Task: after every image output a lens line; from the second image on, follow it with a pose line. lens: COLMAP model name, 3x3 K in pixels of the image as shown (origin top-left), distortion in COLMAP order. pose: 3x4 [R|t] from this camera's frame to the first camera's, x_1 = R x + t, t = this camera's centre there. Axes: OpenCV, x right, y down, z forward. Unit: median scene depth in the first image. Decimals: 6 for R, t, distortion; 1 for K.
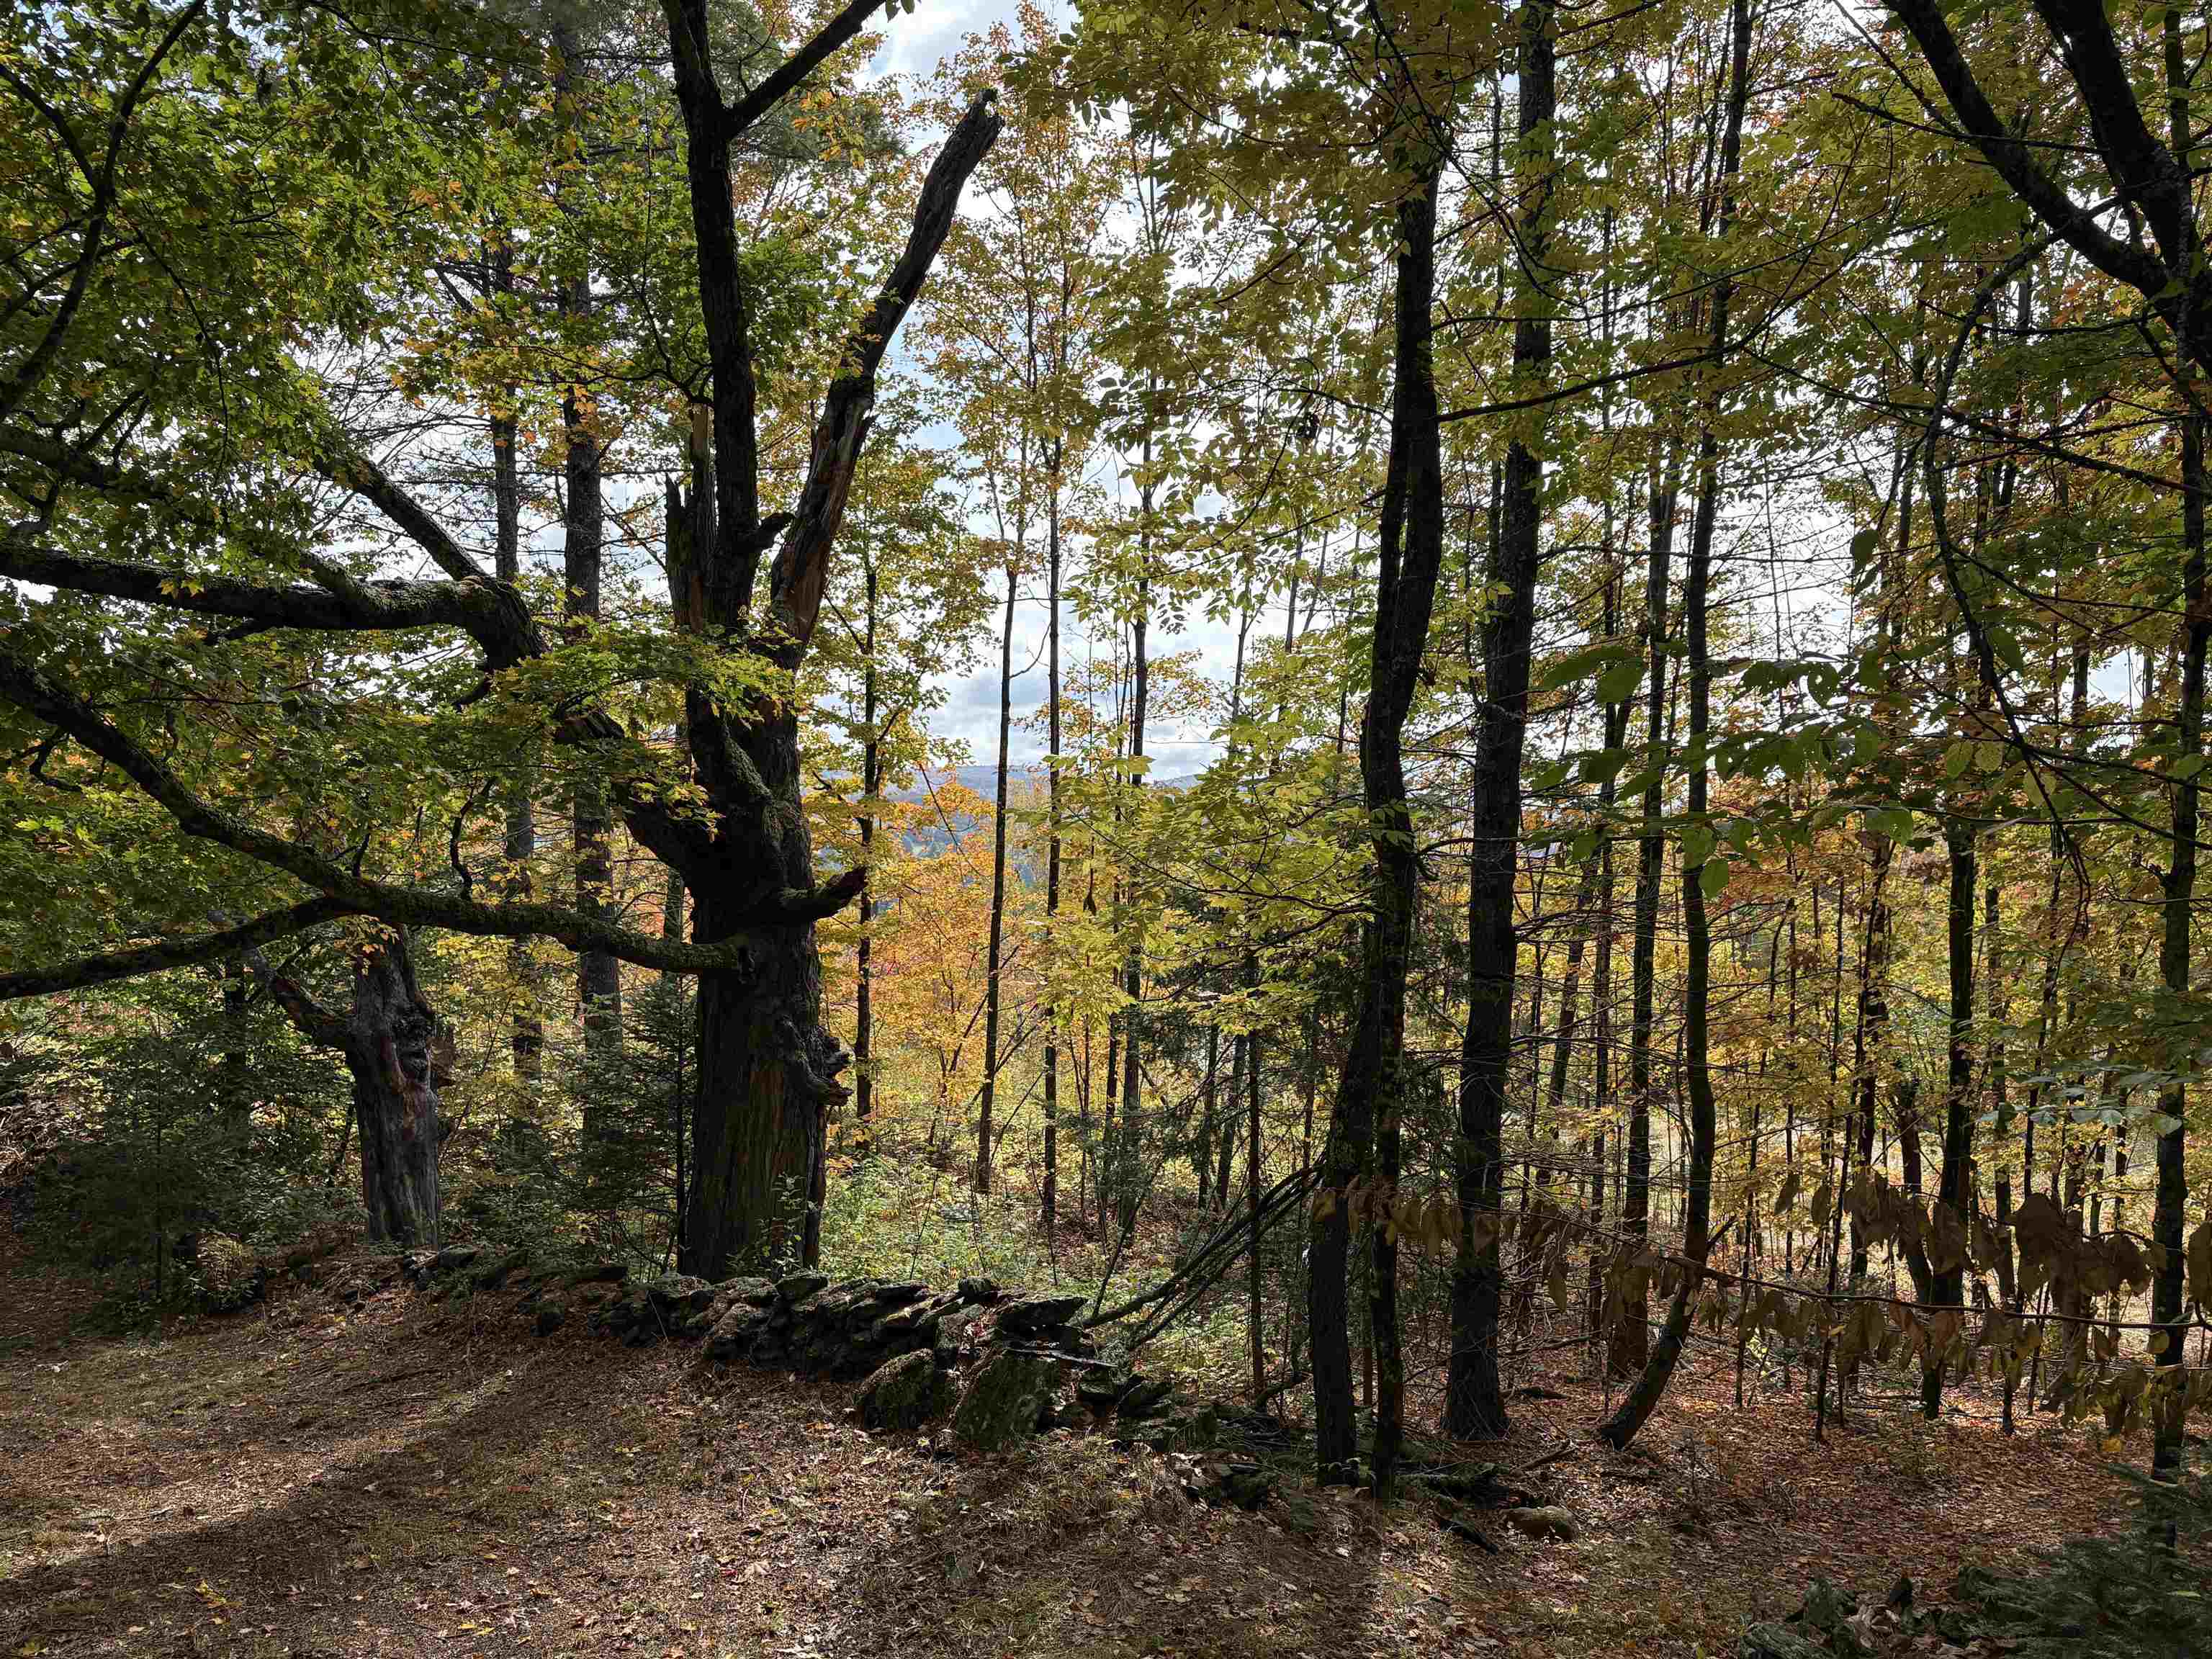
lens RADIAL K [[1677.0, 0, 1117.8], [0, 1677.0, 826.7], [0, 0, 1]] dist [0.043429, -0.039563]
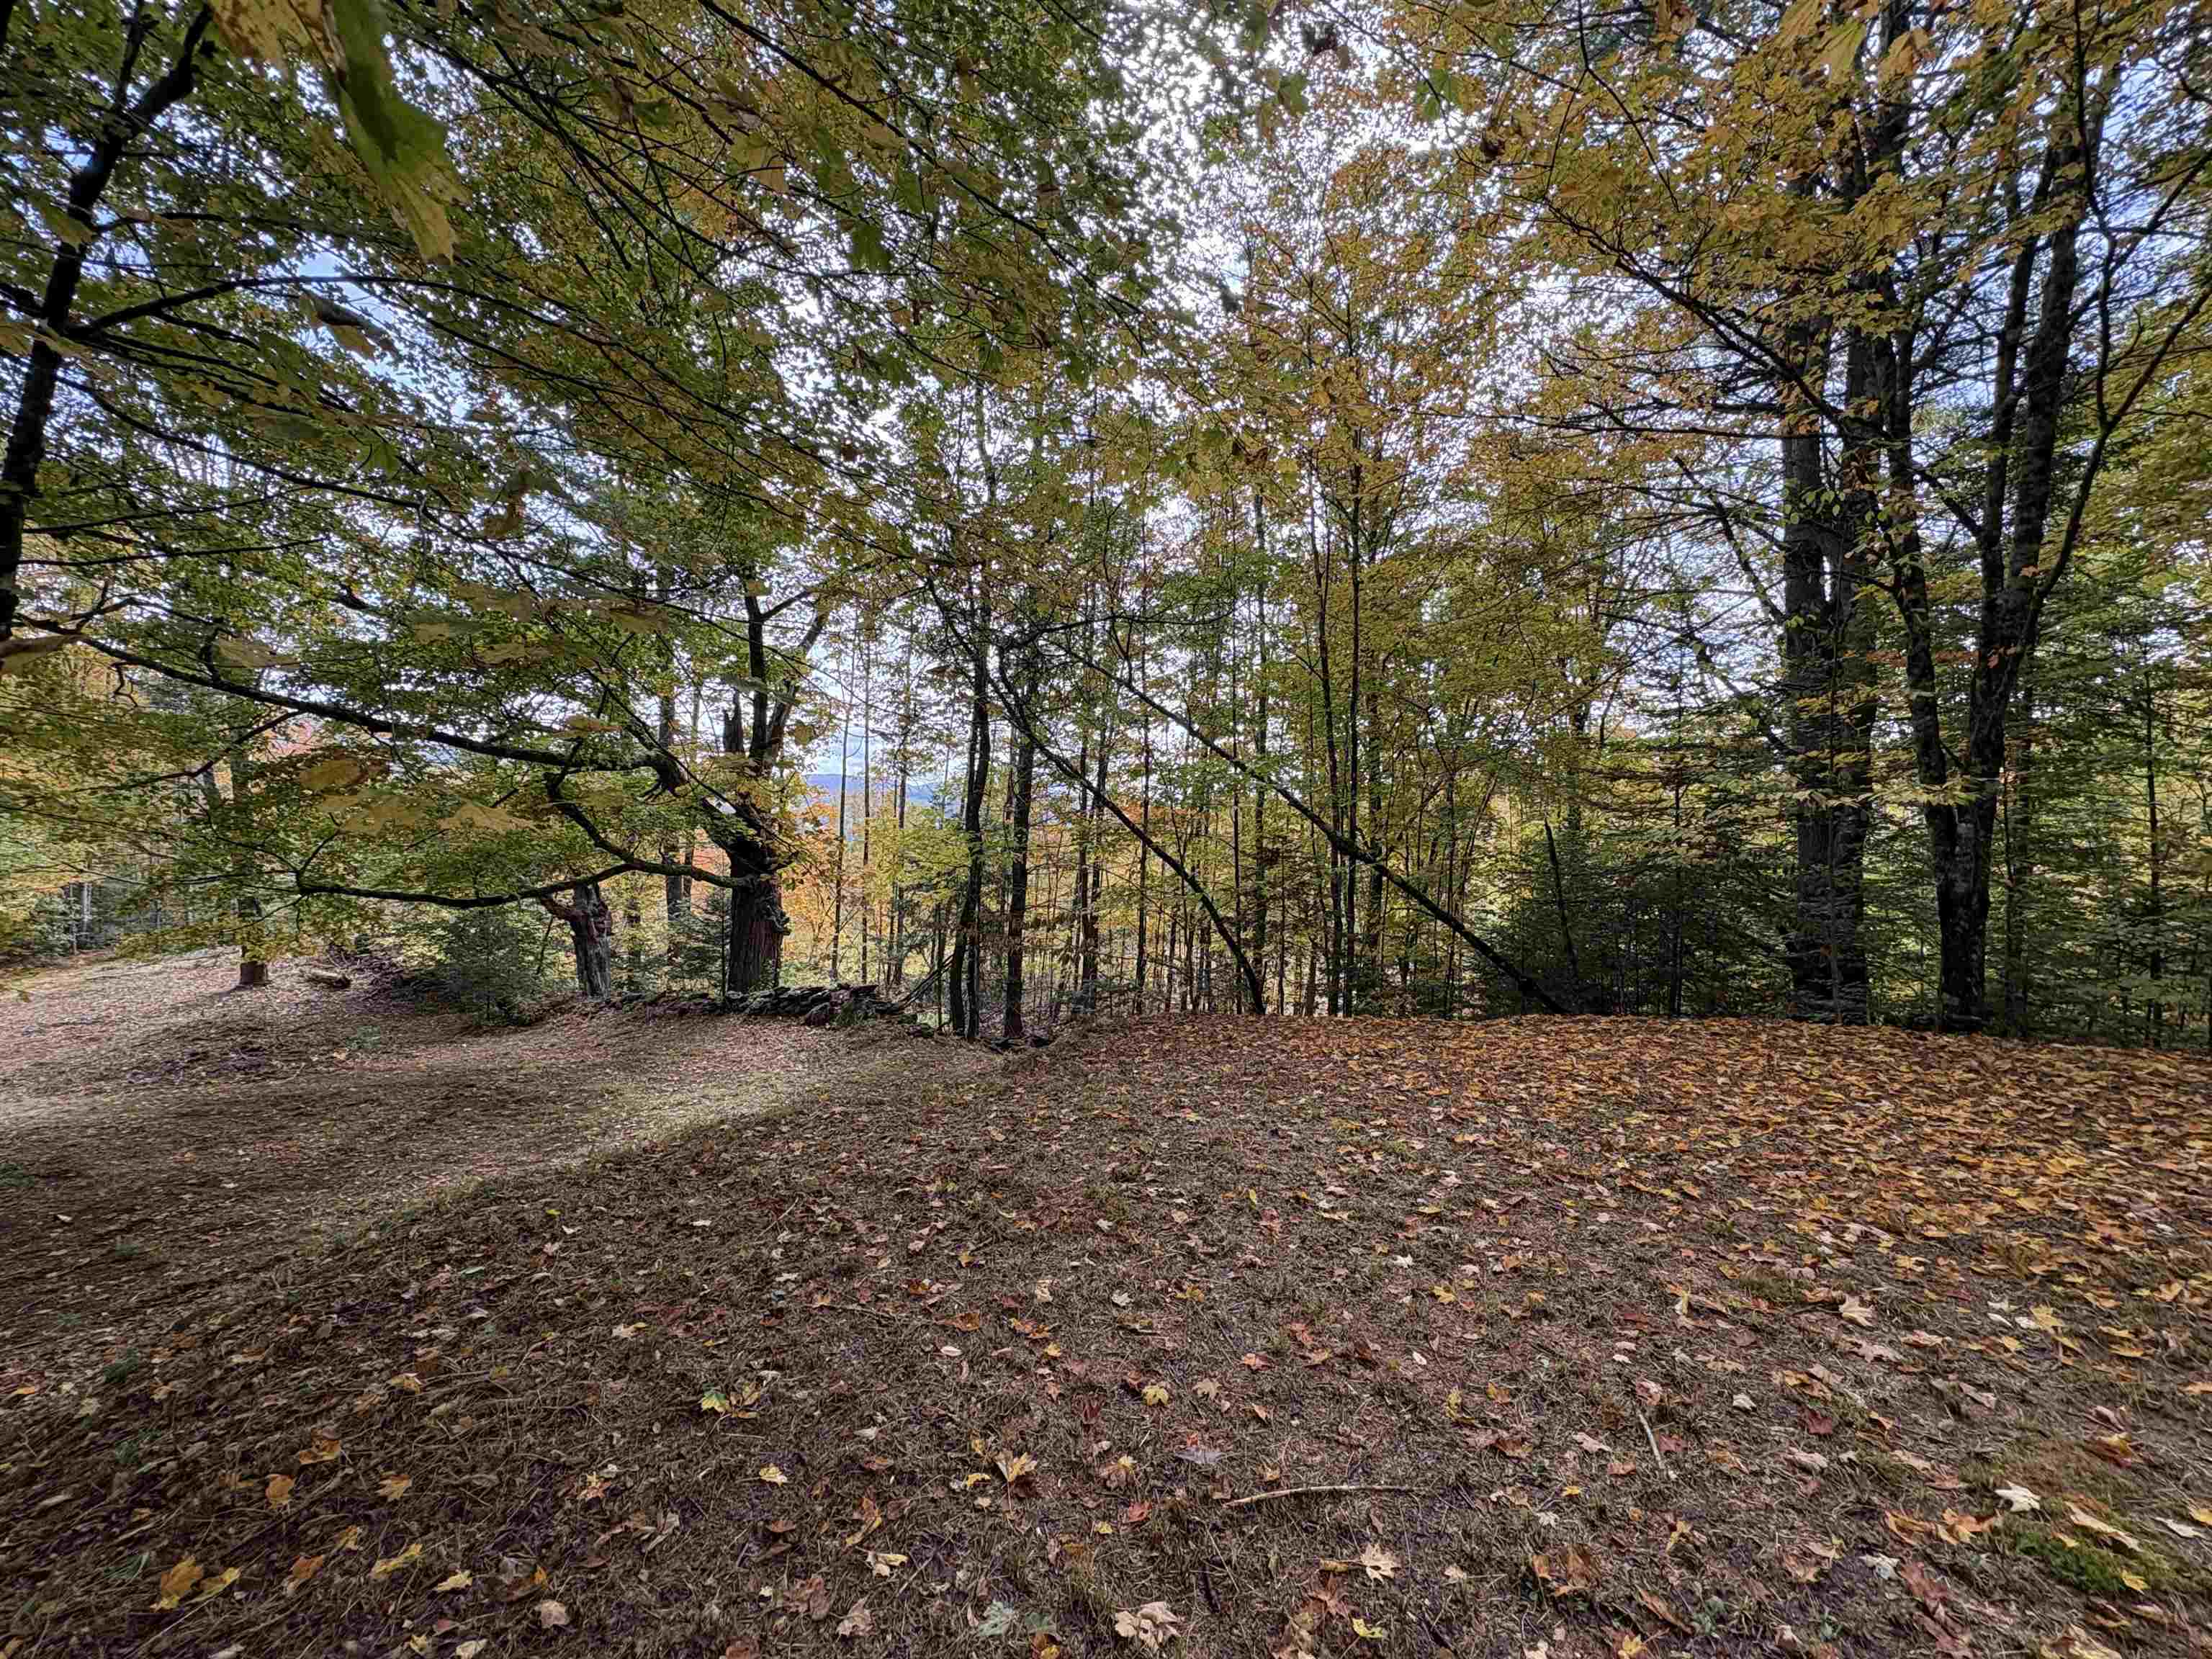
lens RADIAL K [[883.7, 0, 1098.3], [0, 883.7, 839.5], [0, 0, 1]] dist [-0.002461, 0.001117]
pose [[0.976514, 0.001350, 0.215451, 0.019083], [-0.007415, 0.999599, 0.027345, -0.034419], [-0.215328, -0.028300, 0.976132, -0.514228]]
